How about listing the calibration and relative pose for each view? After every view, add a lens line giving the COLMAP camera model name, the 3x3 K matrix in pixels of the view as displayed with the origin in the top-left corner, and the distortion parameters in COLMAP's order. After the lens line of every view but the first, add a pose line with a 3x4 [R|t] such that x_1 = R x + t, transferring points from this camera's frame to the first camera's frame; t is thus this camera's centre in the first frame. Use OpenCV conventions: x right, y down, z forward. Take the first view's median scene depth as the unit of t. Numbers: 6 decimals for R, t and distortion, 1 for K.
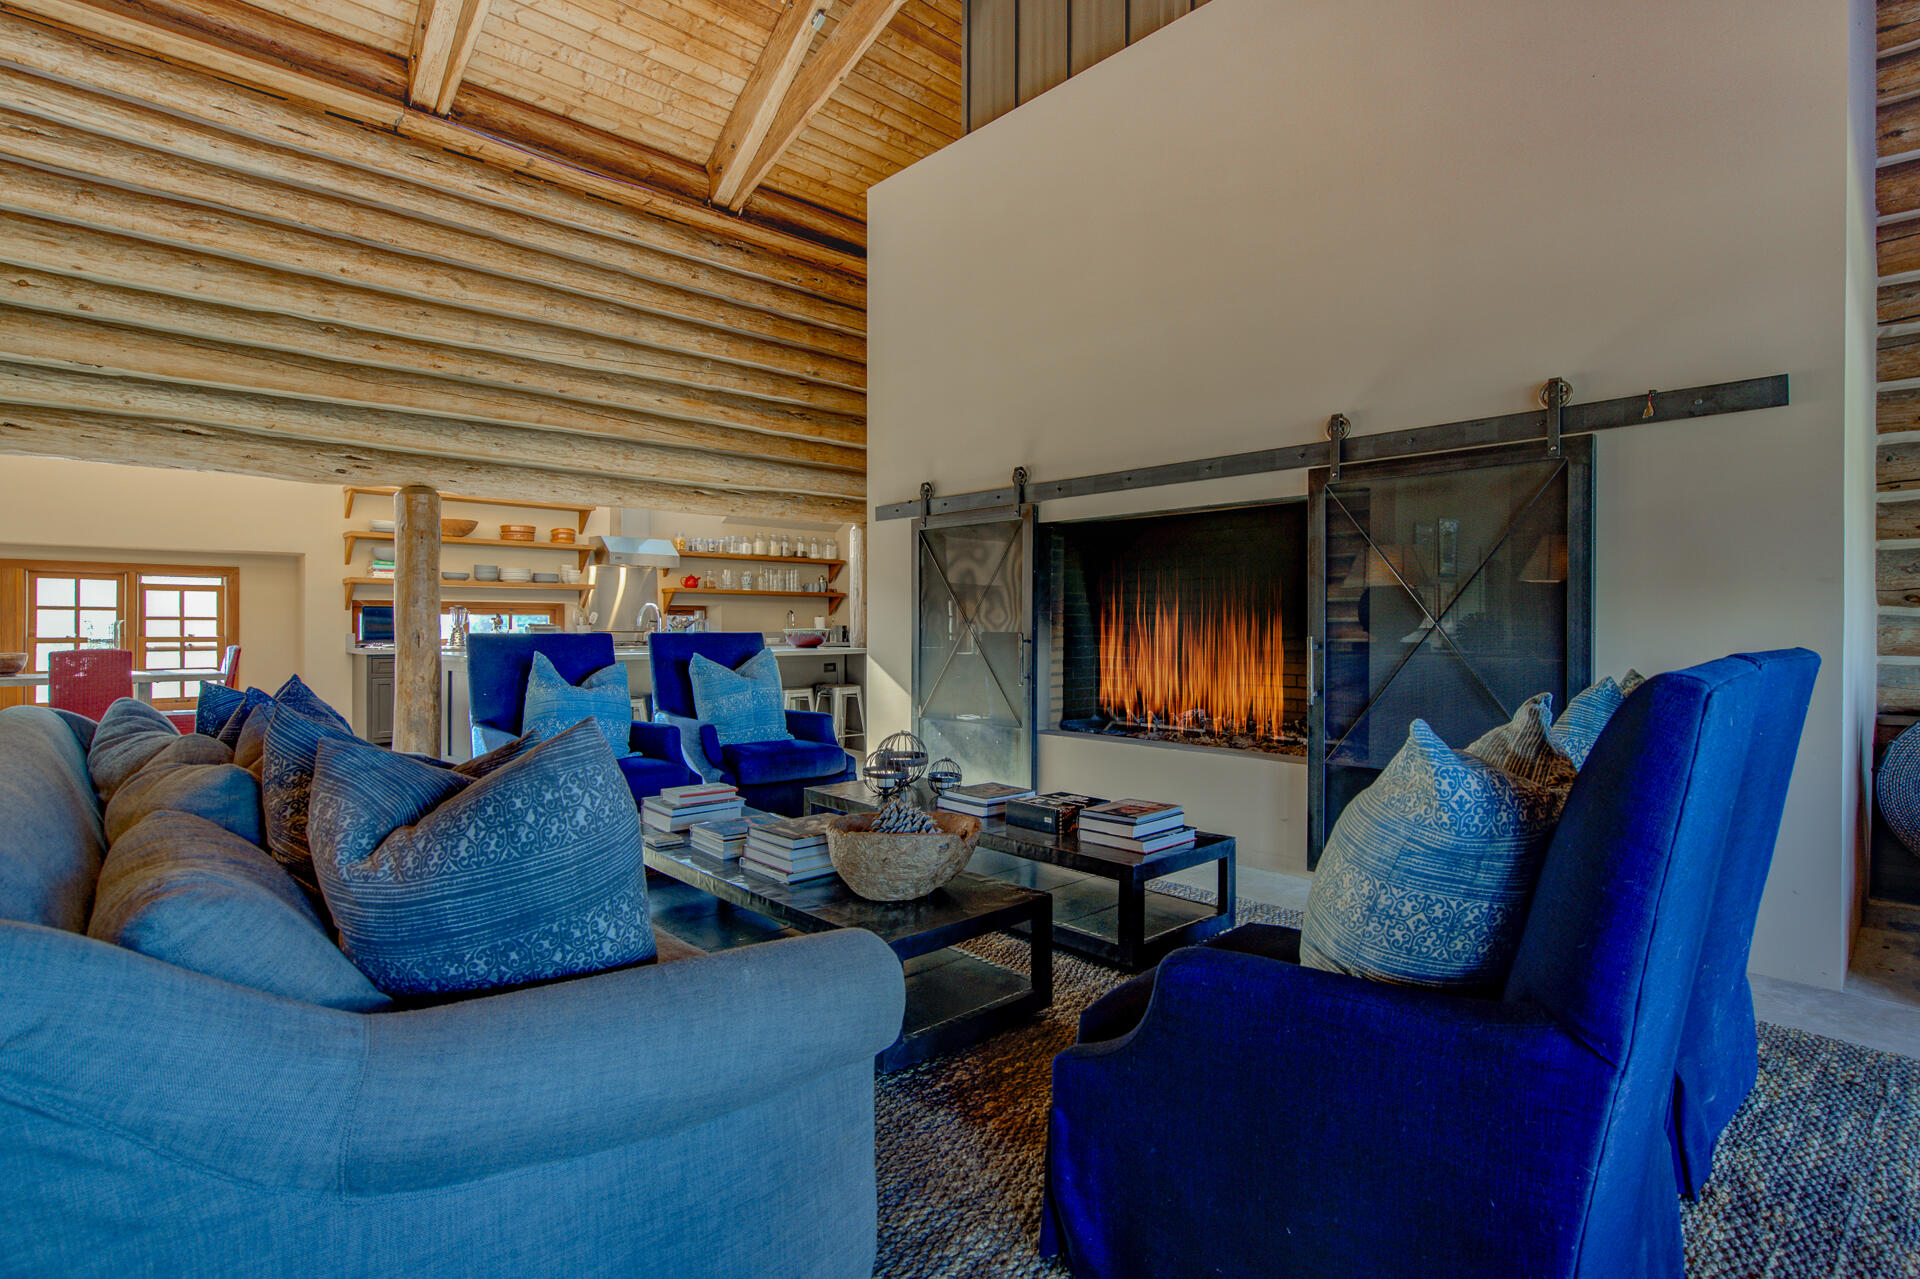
lens RADIAL K [[947.5, 0, 972.7], [0, 947.5, 625.0], [0, 0, 1]] dist [0.003721, -0.003001]
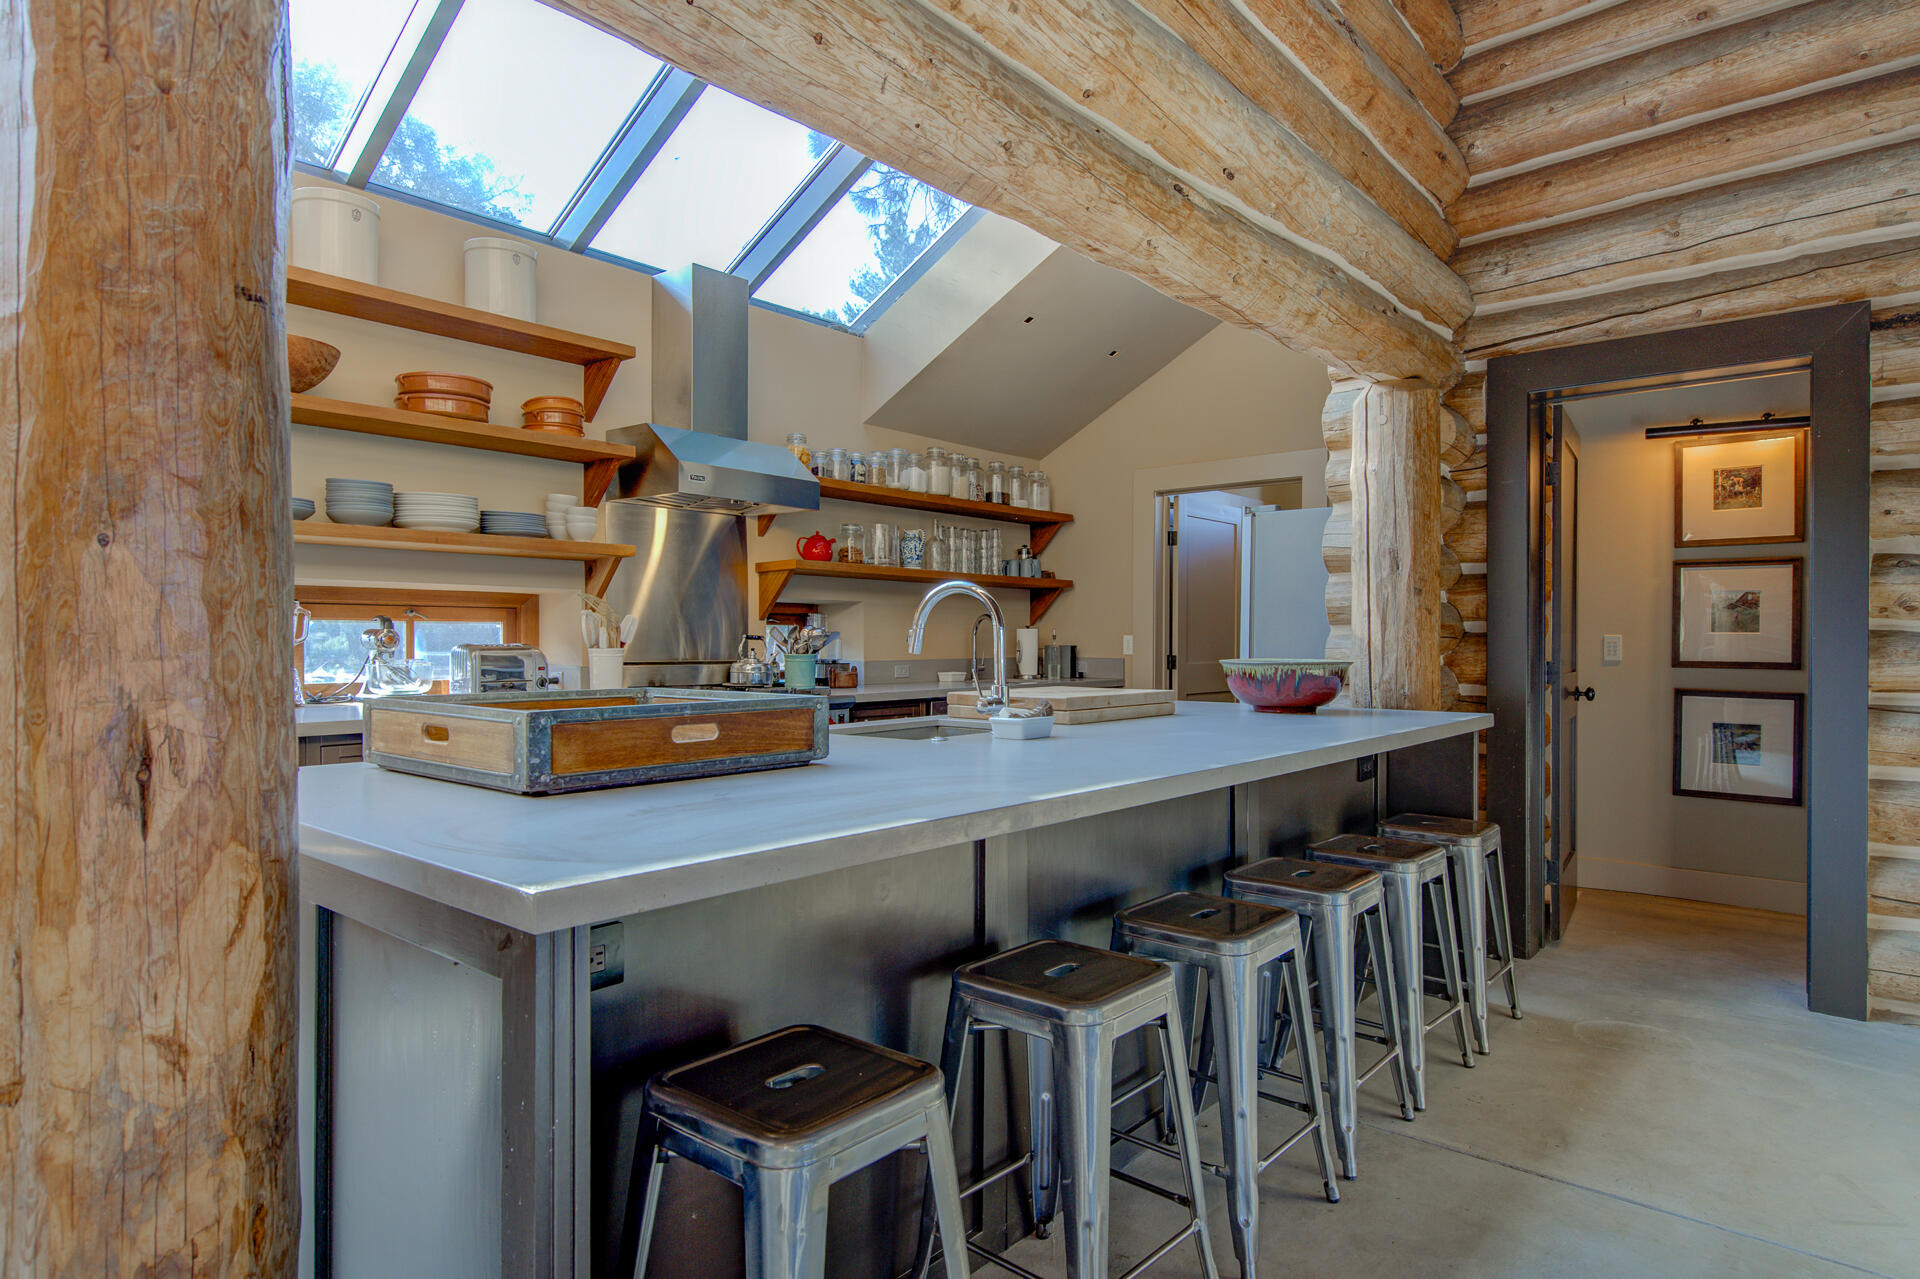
lens RADIAL K [[1078.3, 0, 947.2], [0, 1078.3, 642.8], [0, 0, 1]] dist [0.020230, -0.012438]
pose [[0.995209, 0.000731, 0.097772, -0.383144], [-0.001164, 0.999990, 0.004378, -0.004242], [-0.097768, -0.004471, 0.995199, 0.659043]]
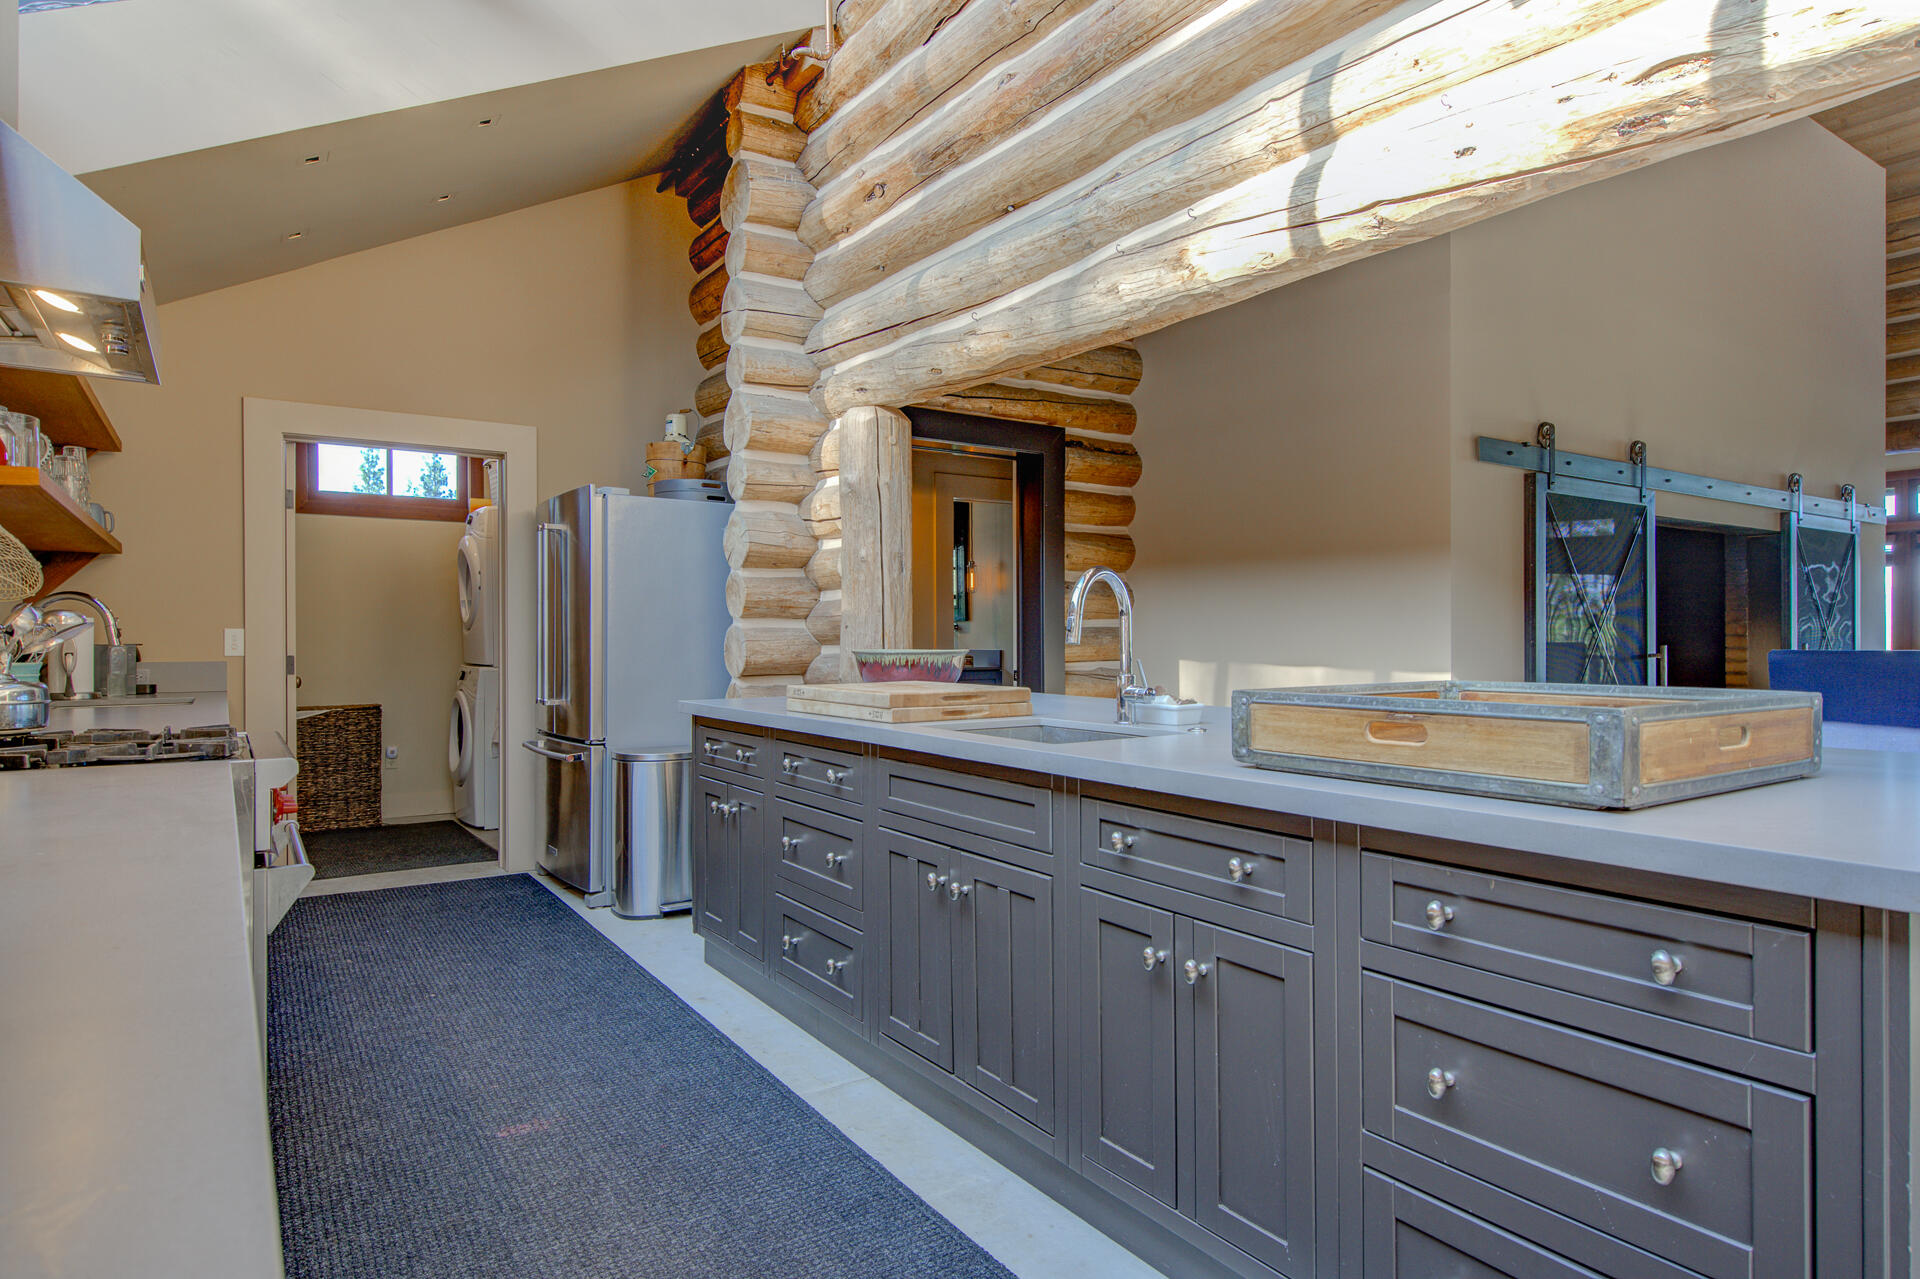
lens RADIAL K [[1078.3, 0, 948.5], [0, 1078.3, 636.0], [0, 0, 1]] dist [0.020230, -0.012438]
pose [[0.165209, -0.001012, 0.986258, -0.676628], [0.001918, 0.999998, 0.000705, -0.002105], [-0.986257, 0.001775, 0.165210, 0.994184]]
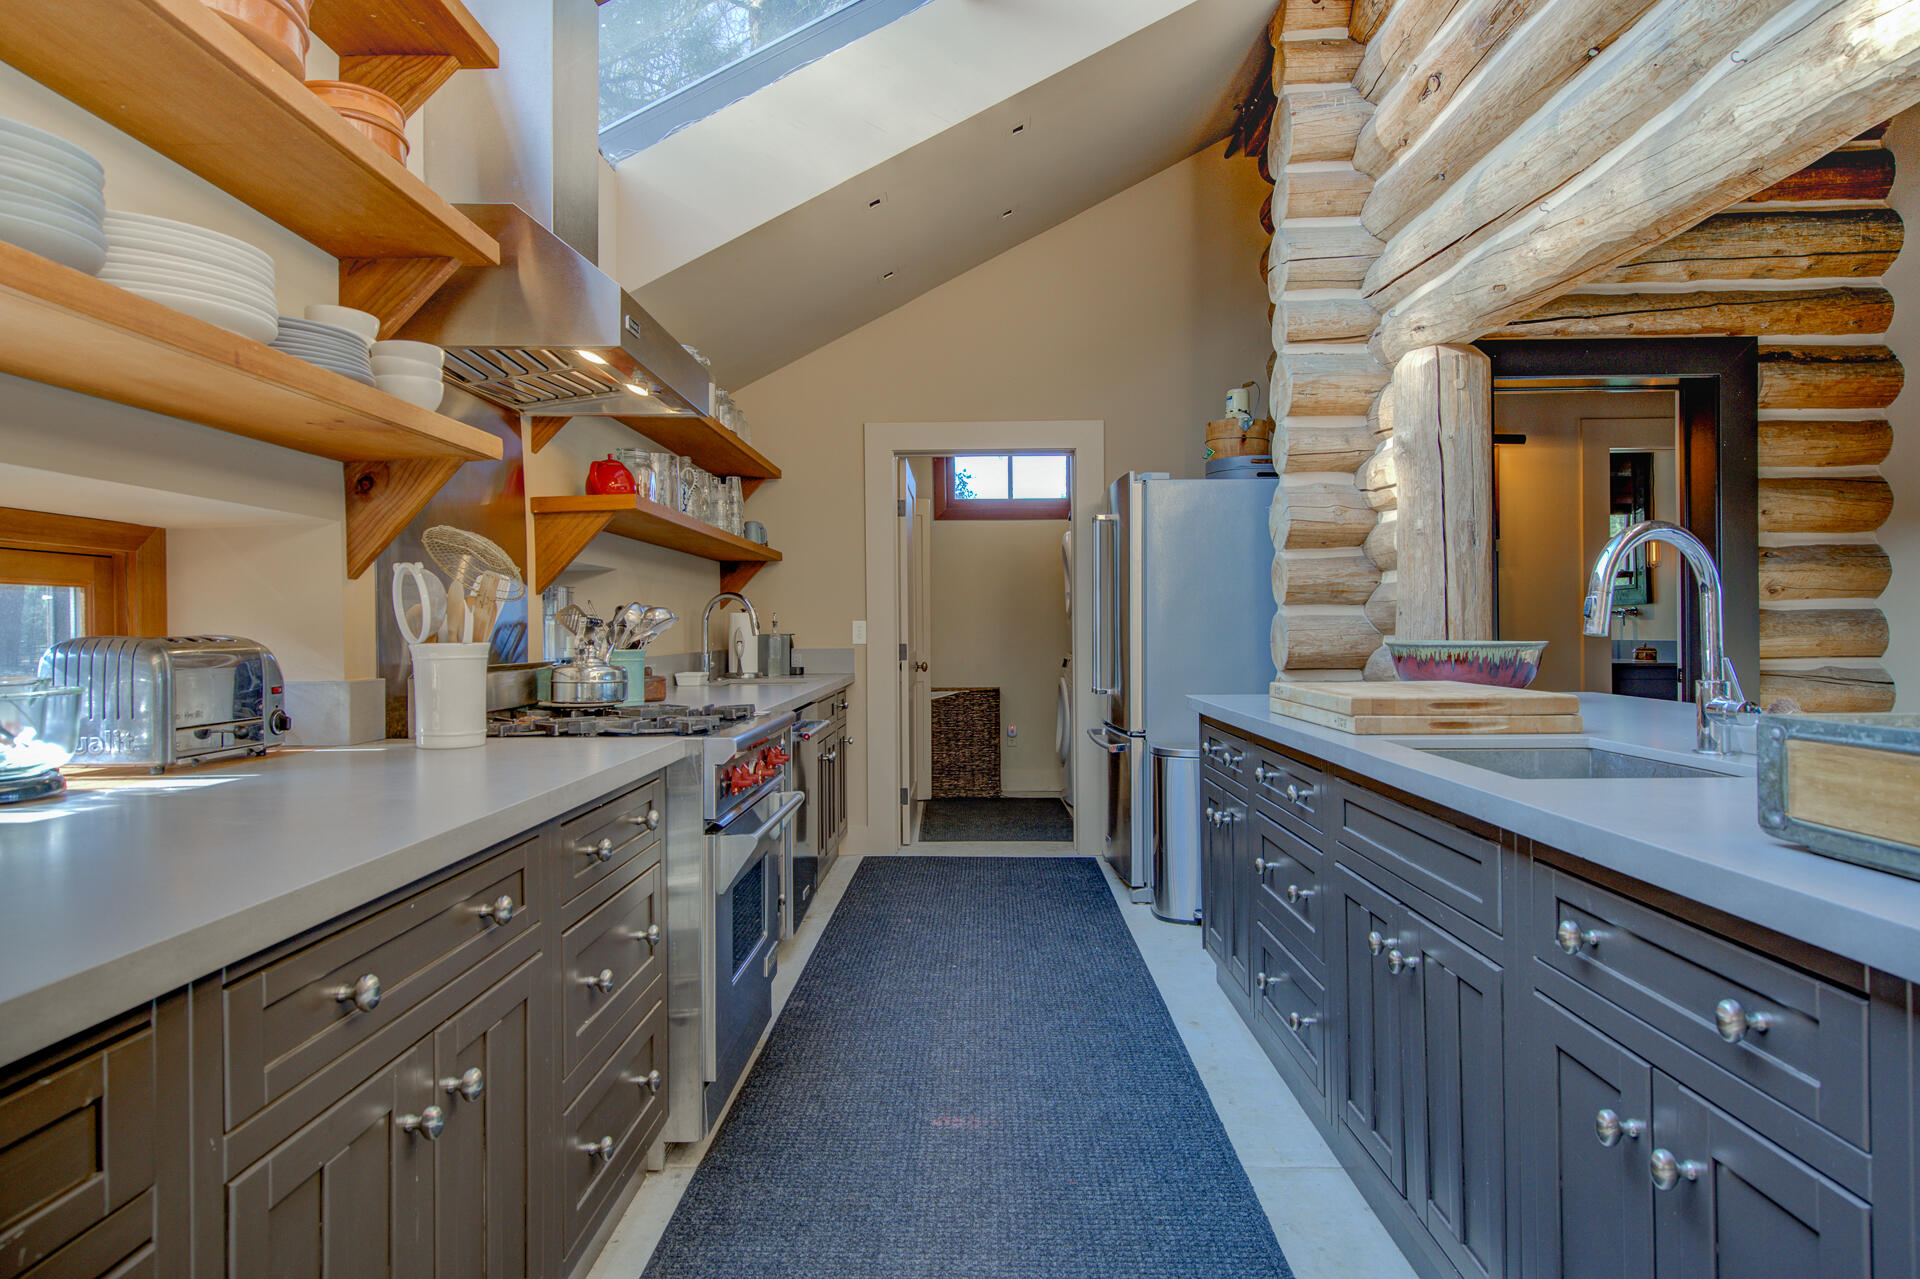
lens RADIAL K [[1078.3, 0, 954.0], [0, 1078.3, 625.0], [0, 0, 1]] dist [0.020230, -0.012438]
pose [[0.700332, -0.004285, 0.713804, -0.609525], [0.007750, 0.999969, -0.001601, -0.002219], [-0.713775, 0.006653, 0.700344, 0.948743]]
